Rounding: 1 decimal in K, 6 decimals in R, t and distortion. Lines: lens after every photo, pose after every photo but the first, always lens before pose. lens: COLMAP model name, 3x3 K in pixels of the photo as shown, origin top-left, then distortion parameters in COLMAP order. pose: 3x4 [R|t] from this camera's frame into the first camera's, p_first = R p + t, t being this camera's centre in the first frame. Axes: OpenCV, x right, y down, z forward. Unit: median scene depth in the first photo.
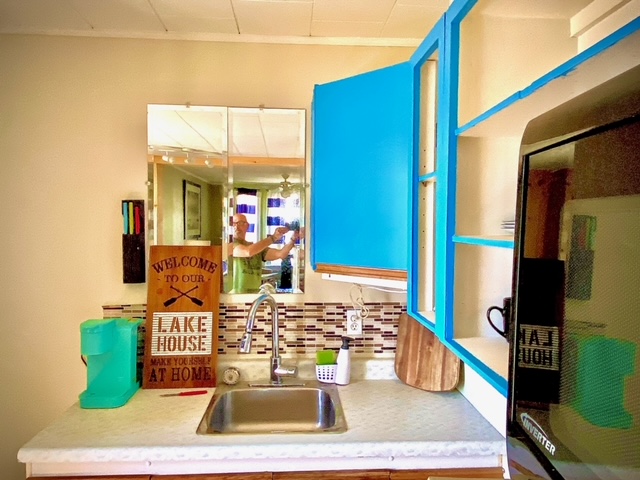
lens RADIAL K [[461.2, 0, 315.3], [0, 461.2, 228.5], [0, 0, 1]] dist [-0.028492, -0.022589]
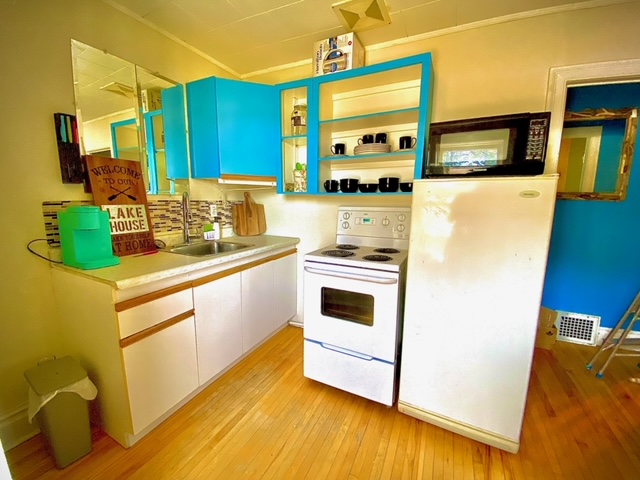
lens RADIAL K [[254.2, 0, 318.2], [0, 254.2, 242.6], [0, 0, 1]] dist [-0.039276, -0.002761]
pose [[0.483961, -0.134671, 0.864665, -0.676511], [-0.001928, 0.987921, 0.154947, 0.177430], [-0.875087, -0.076656, 0.477856, 0.086474]]
